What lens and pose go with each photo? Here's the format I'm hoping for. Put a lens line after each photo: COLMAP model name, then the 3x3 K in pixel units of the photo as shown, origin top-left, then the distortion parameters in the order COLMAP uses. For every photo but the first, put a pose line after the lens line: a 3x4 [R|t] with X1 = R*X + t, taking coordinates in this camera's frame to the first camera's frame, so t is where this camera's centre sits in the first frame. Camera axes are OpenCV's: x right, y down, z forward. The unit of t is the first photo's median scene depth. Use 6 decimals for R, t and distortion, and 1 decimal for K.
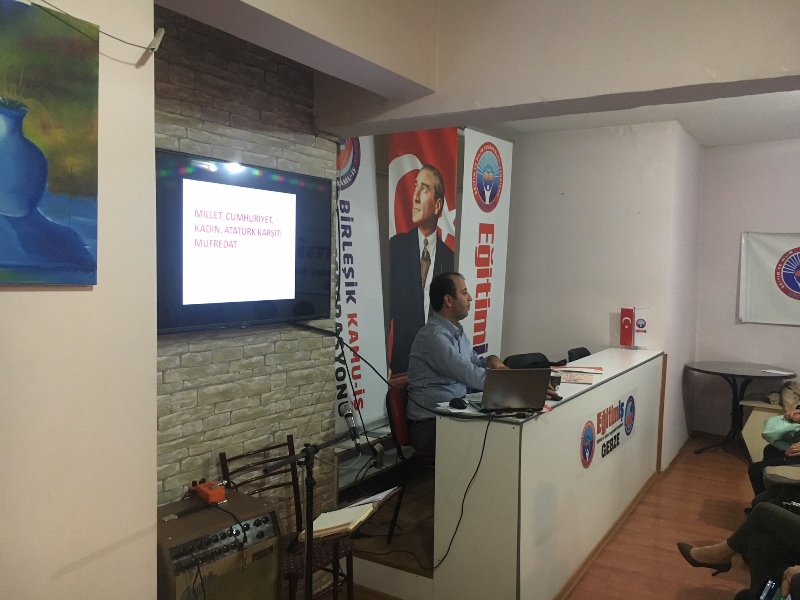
lens RADIAL K [[679.0, 0, 399.7], [0, 679.0, 298.4], [0, 0, 1]] dist [0.082777, -0.115937]
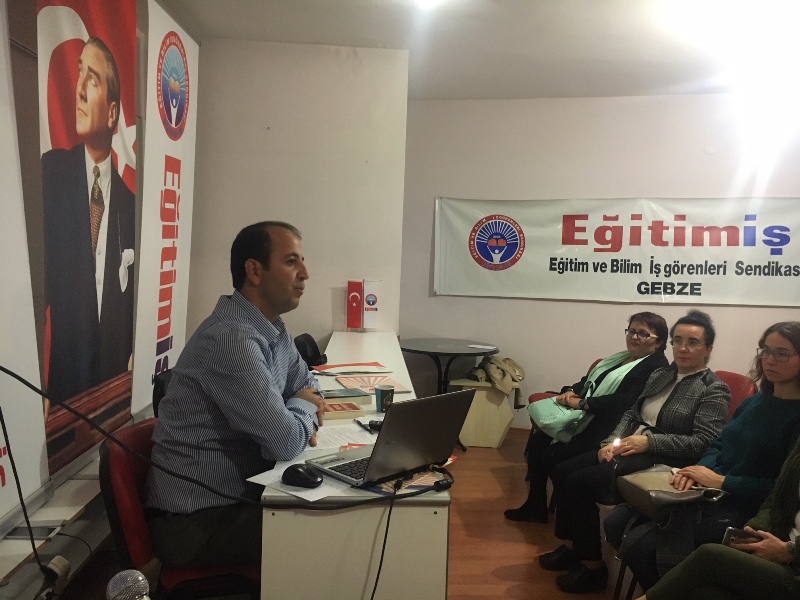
lens RADIAL K [[679.0, 0, 398.1], [0, 679.0, 299.9], [0, 0, 1]] dist [0.082777, -0.115937]
pose [[0.823259, -0.029981, 0.566874, -0.090273], [0.009097, 0.999173, 0.039634, 0.006125], [-0.567593, -0.027472, 0.822851, 0.378636]]
